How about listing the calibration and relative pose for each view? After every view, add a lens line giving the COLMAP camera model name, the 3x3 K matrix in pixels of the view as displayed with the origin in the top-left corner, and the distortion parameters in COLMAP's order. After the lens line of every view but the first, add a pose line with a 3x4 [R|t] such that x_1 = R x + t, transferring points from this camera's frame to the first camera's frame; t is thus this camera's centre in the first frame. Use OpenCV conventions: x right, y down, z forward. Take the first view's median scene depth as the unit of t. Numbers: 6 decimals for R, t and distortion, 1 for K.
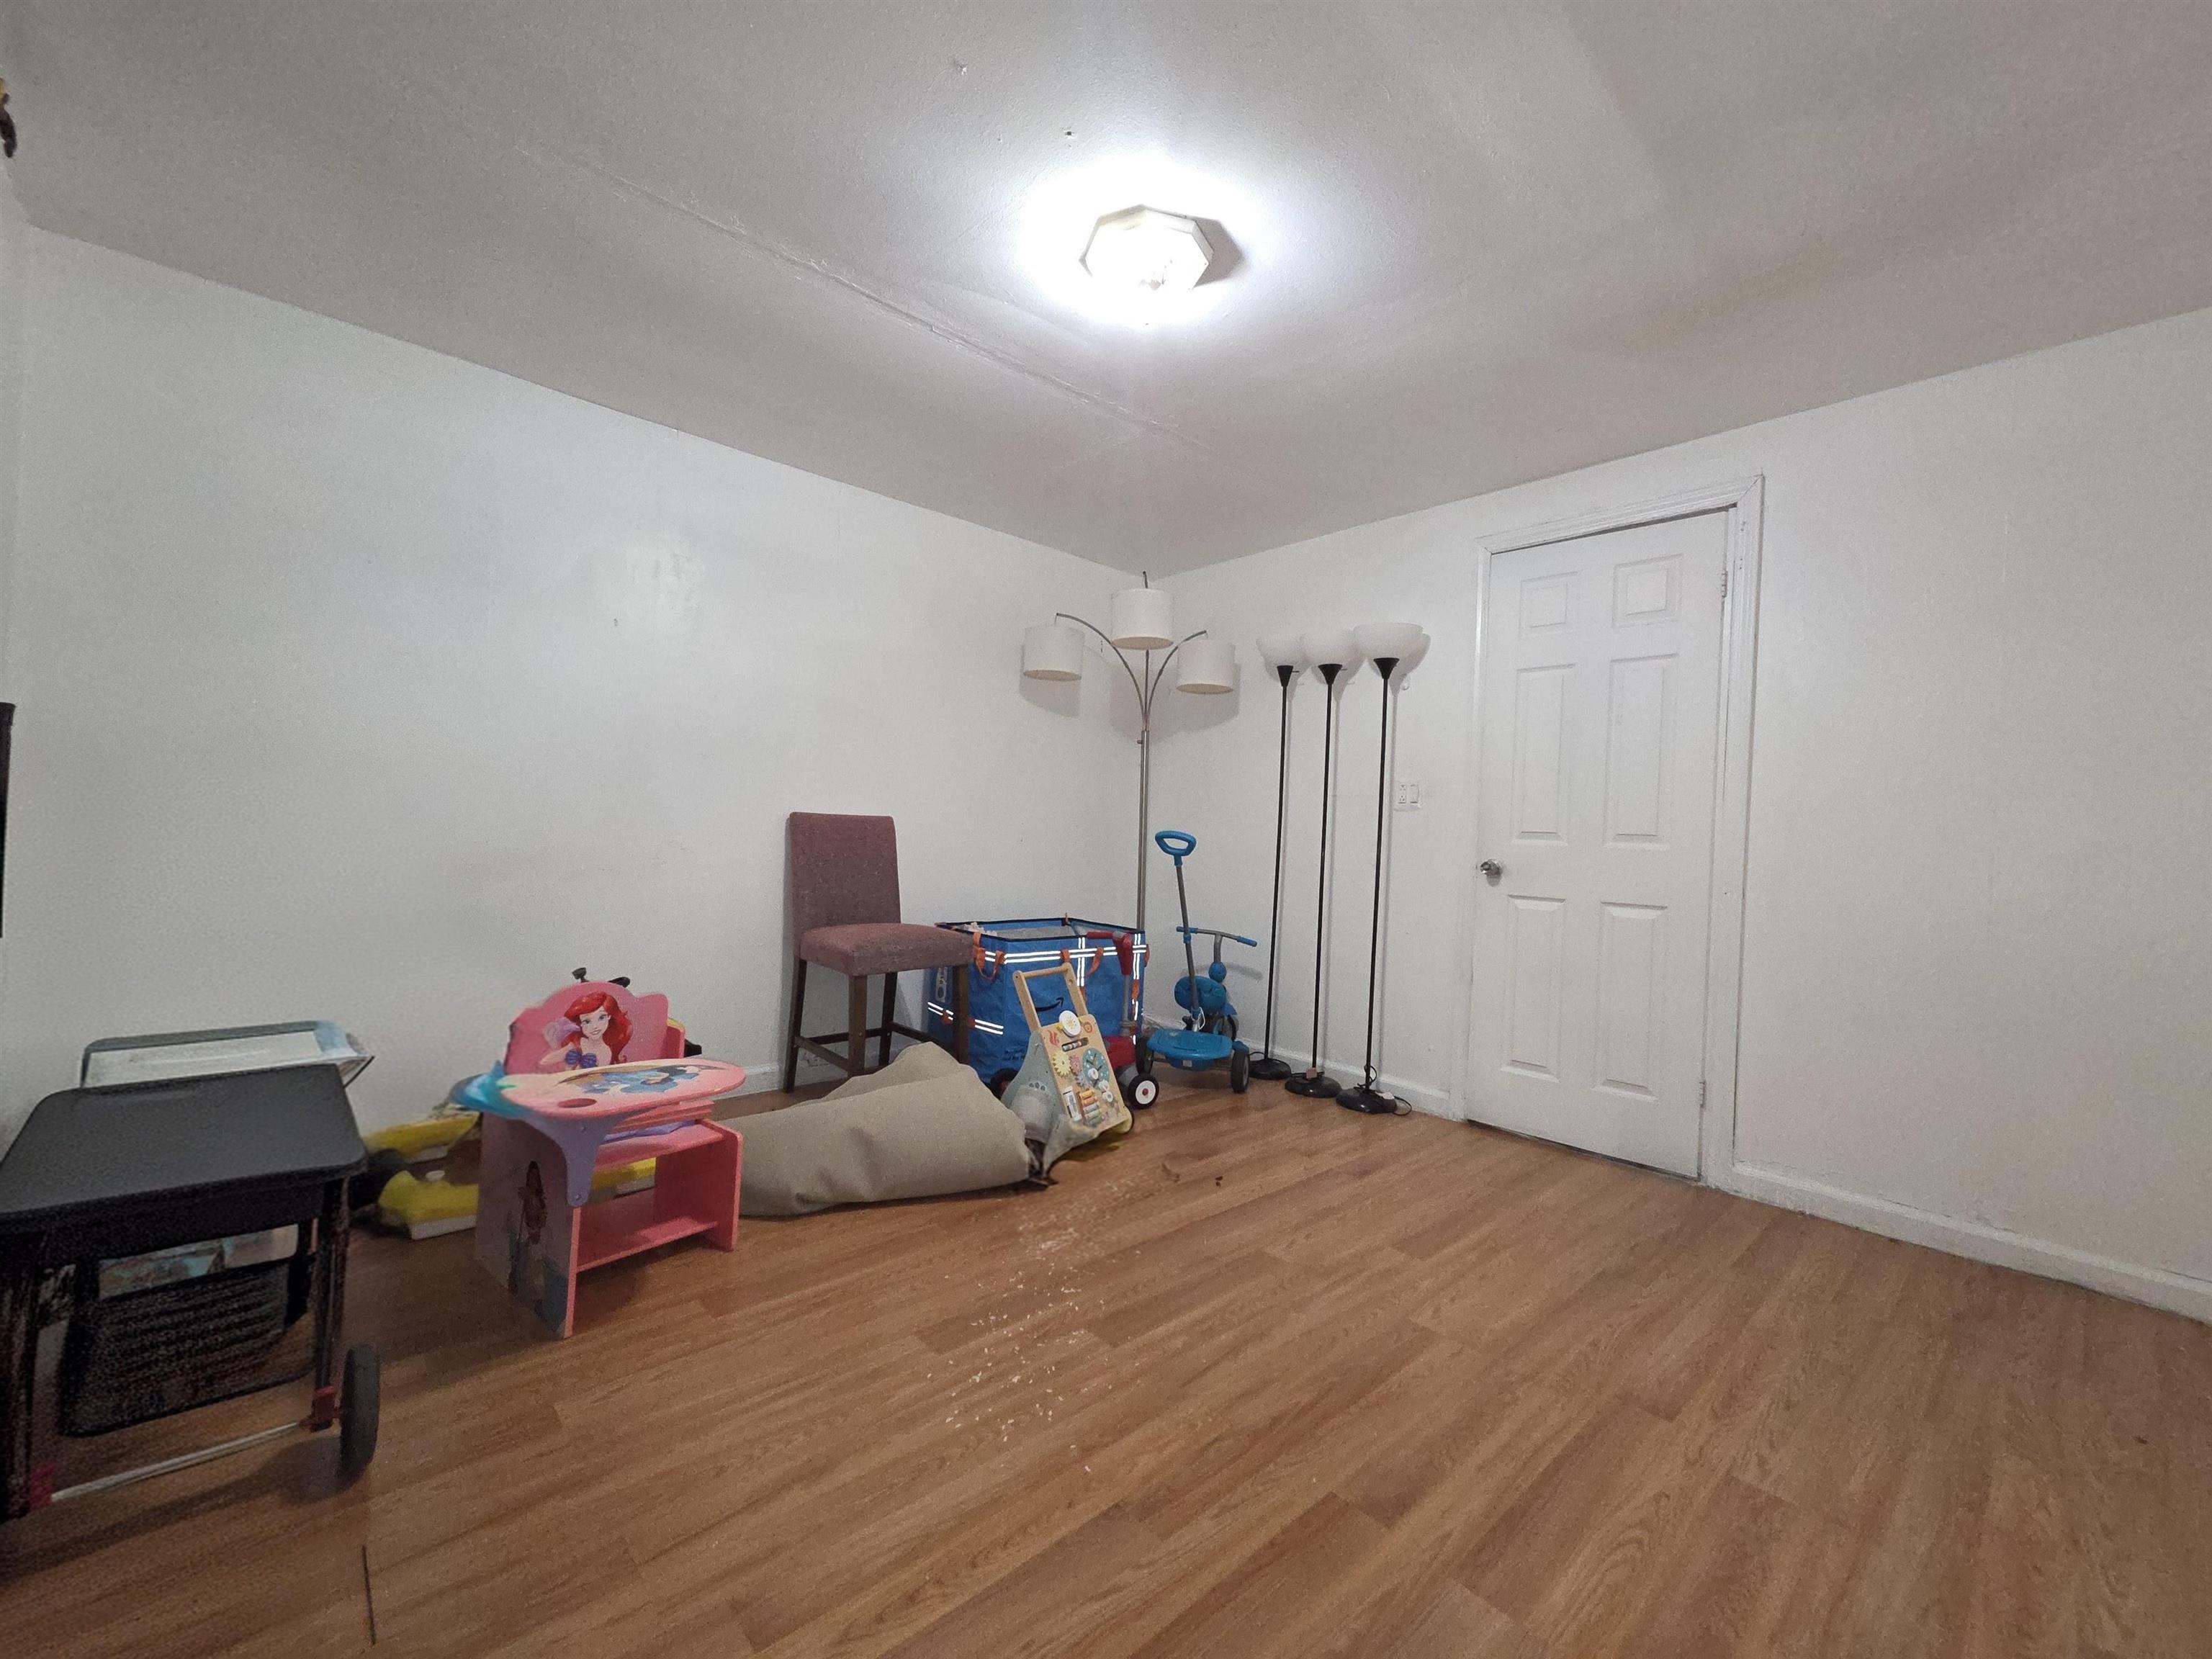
lens RADIAL K [[907.4, 0, 1121.2], [0, 907.4, 828.5], [0, 0, 1]] dist [0.009148, -0.002996]
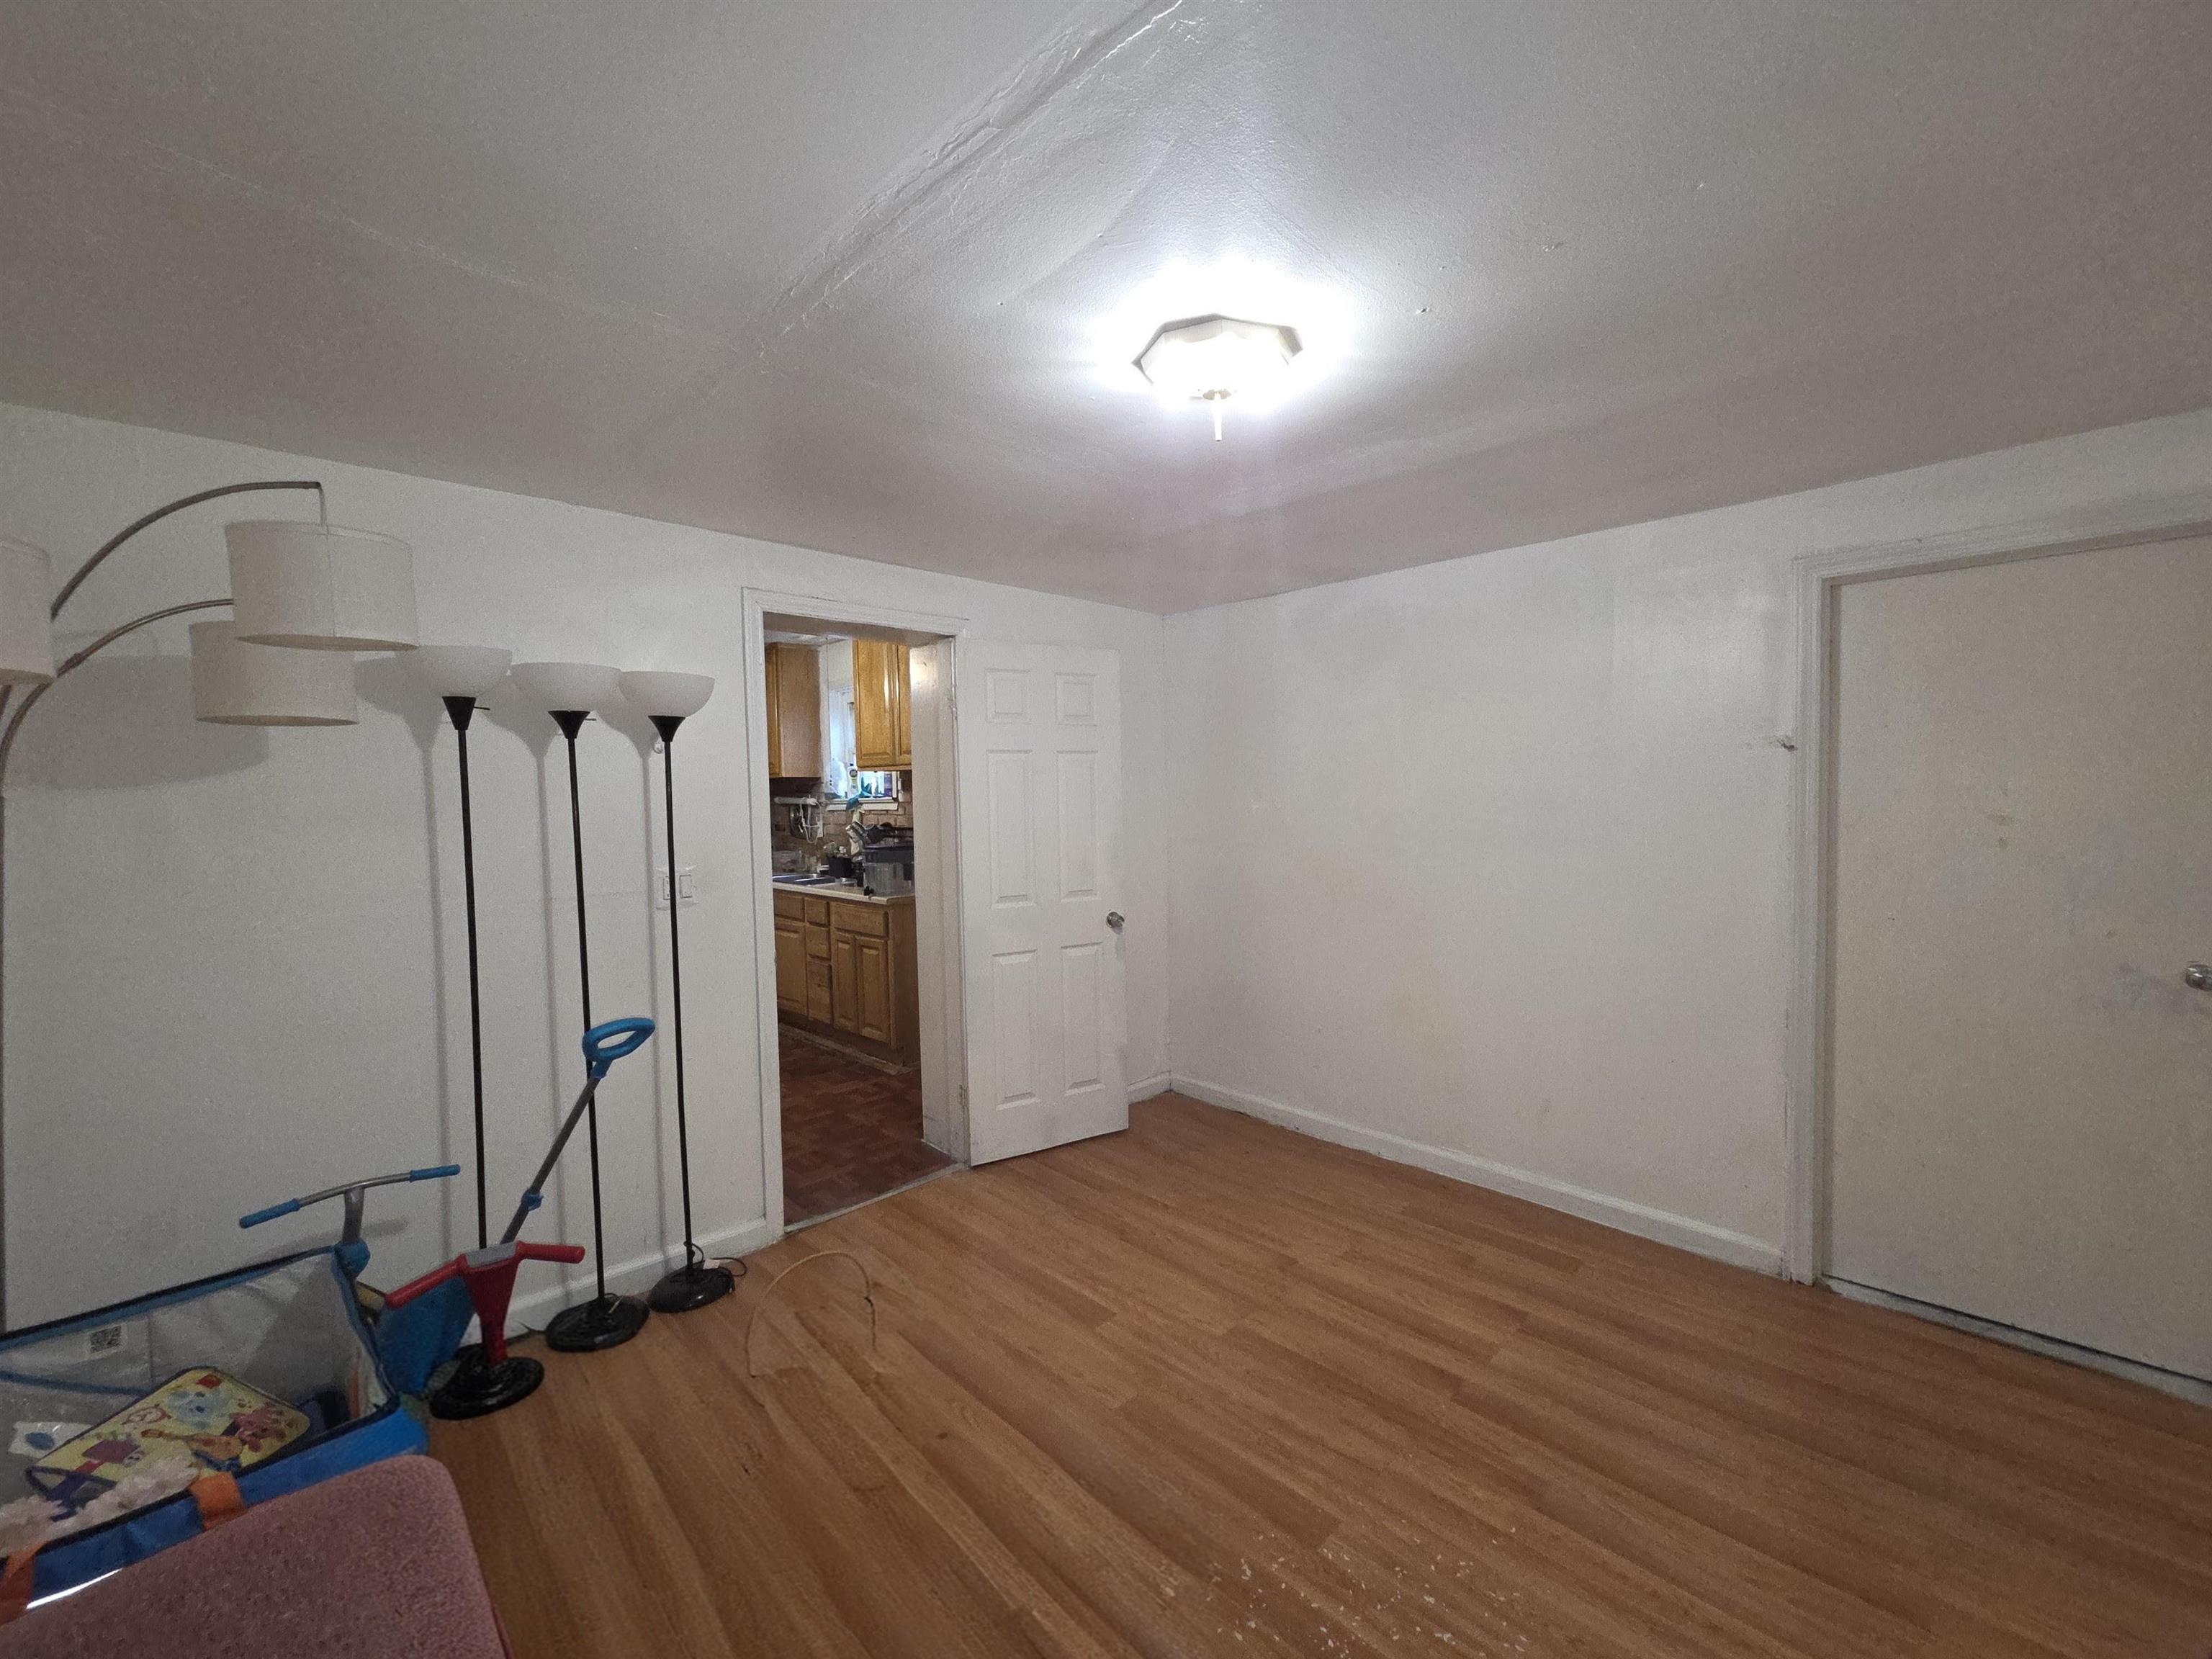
lens RADIAL K [[907.4, 0, 1120.2], [0, 907.4, 826.6], [0, 0, 1]] dist [0.009148, -0.002996]
pose [[-0.051324, -0.081485, 0.995352, -0.921450], [0.009694, 0.996578, 0.082085, -0.287019], [-0.998635, 0.013862, -0.050358, 1.245203]]
